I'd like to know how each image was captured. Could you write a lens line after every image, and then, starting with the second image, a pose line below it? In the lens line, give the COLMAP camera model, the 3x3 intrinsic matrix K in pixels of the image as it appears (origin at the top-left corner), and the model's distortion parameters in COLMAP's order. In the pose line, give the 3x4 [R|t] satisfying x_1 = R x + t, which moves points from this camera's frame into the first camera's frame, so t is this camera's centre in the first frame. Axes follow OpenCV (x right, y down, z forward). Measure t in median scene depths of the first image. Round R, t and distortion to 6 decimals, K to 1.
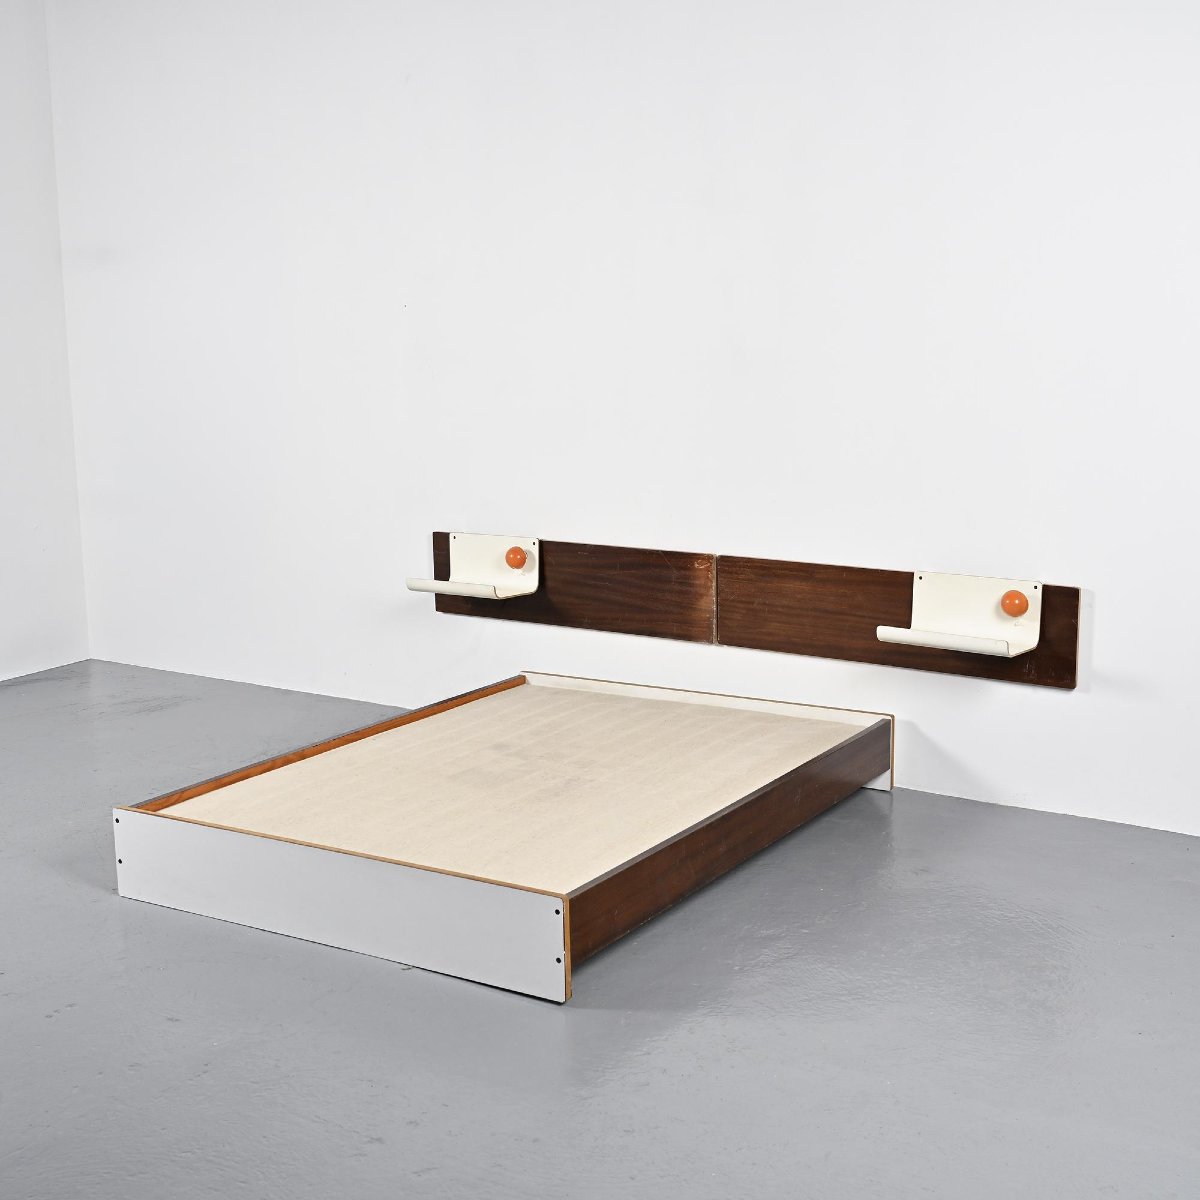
lens RADIAL K [[1657.6, 0, 595.3], [0, 1657.6, 597.9], [0, 0, 1]] dist [-0.018784, 0.000000]
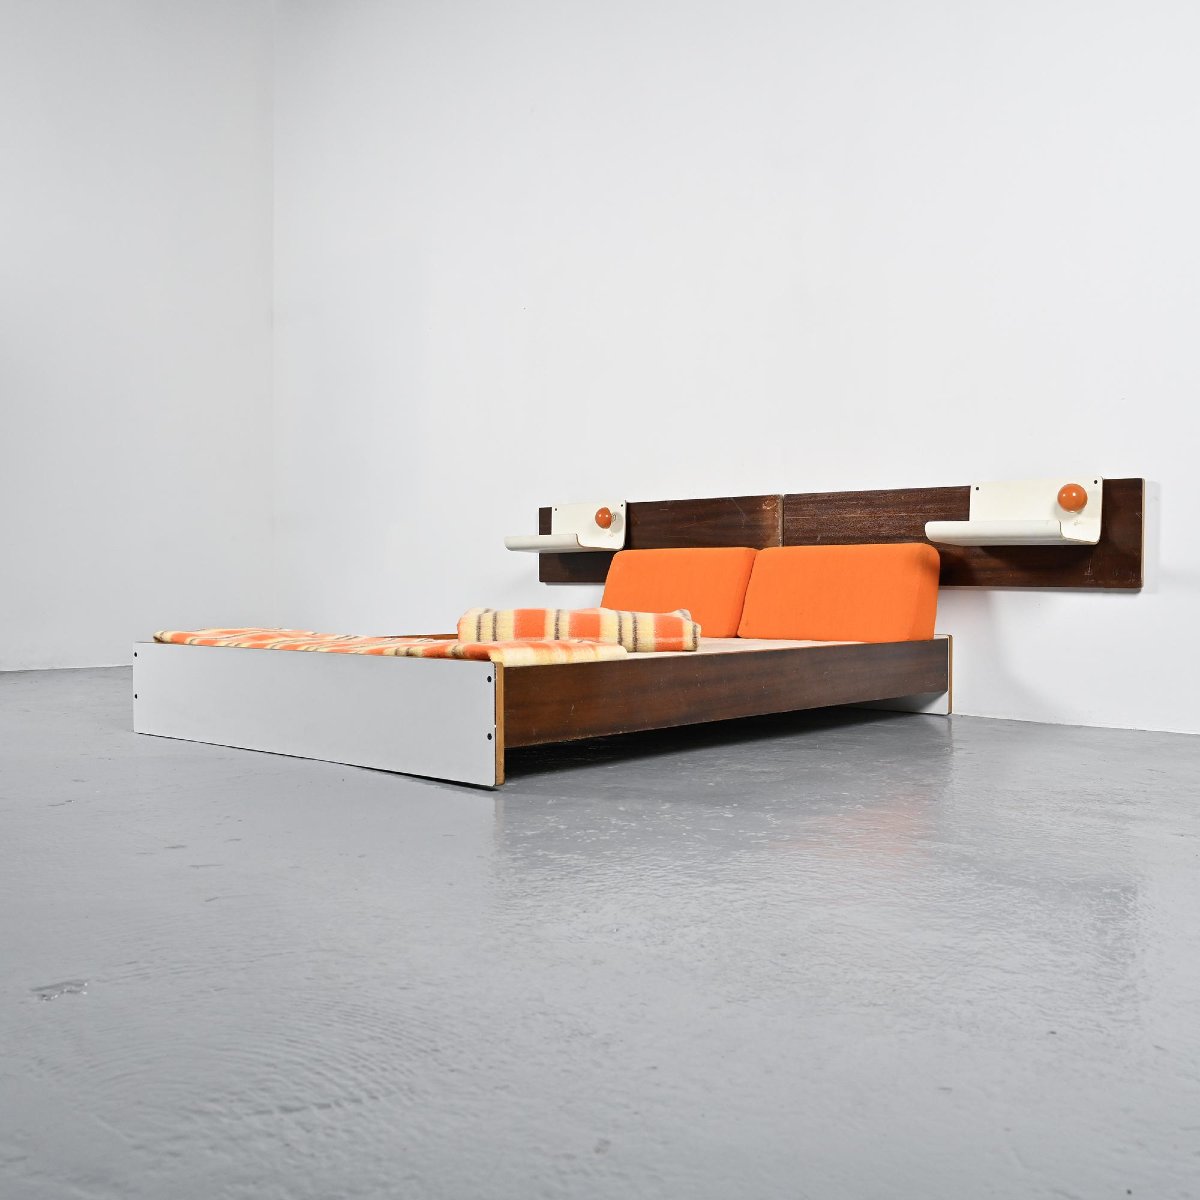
lens RADIAL K [[1274.8, 0, 607.2], [0, 1274.8, 598.0], [0, 0, 1]] dist [-0.022655, 0.000000]
pose [[0.985029, 0.019241, -0.171312, 0.105990], [-0.046192, 0.986872, -0.154759, 0.170050], [0.166085, 0.160355, 0.972986, 0.231476]]
